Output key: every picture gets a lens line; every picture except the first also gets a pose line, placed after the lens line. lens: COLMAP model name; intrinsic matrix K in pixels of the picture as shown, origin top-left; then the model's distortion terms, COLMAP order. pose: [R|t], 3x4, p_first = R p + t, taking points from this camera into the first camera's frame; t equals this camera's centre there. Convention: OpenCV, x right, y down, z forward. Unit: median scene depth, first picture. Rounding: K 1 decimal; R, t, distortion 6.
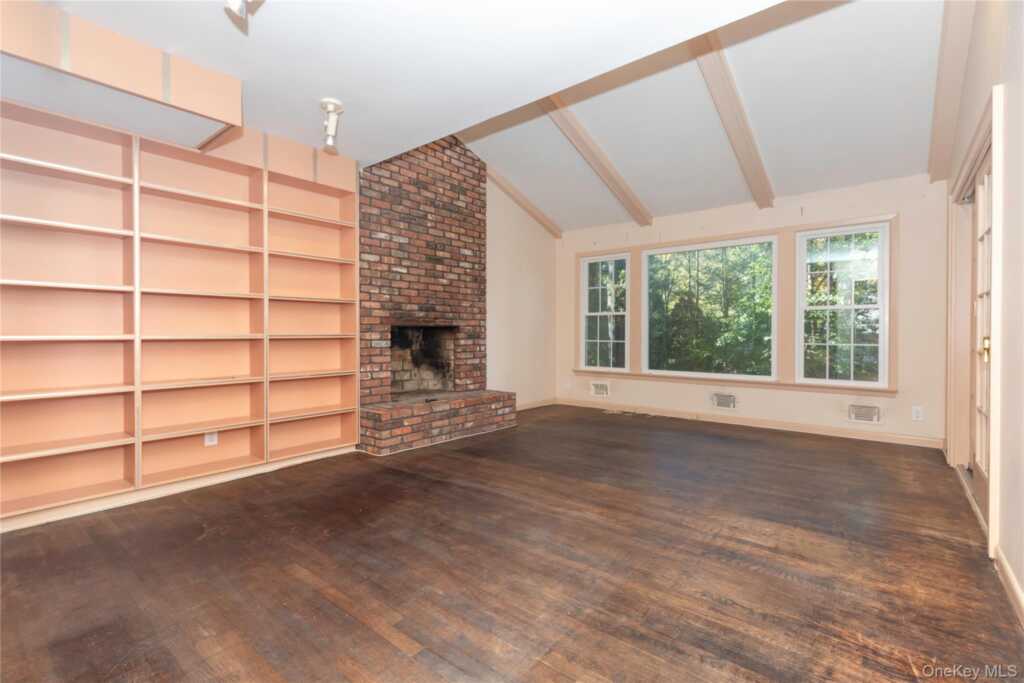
lens RADIAL K [[471.8, 0, 513.8], [0, 471.8, 338.0], [0, 0, 1]] dist [0.005624, 0.000461]
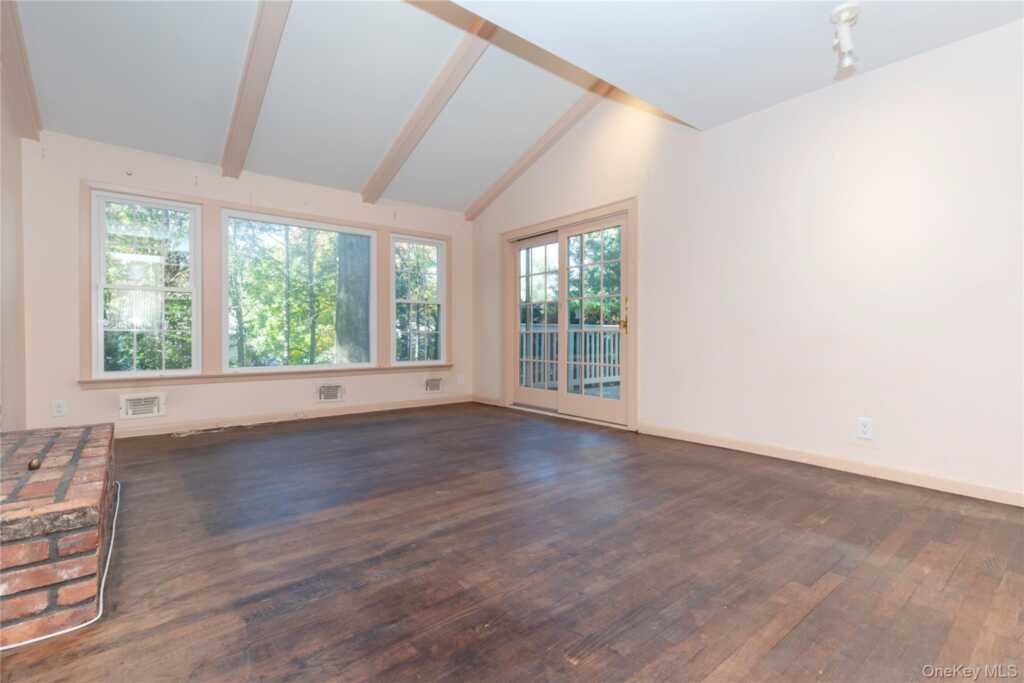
lens RADIAL K [[471.8, 0, 515.7], [0, 471.8, 338.8], [0, 0, 1]] dist [0.005624, 0.000461]
pose [[0.195742, -0.007773, 0.980625, -0.776458], [0.010458, 0.999928, 0.005838, 0.040730], [-0.980600, 0.009113, 0.195809, 0.806955]]
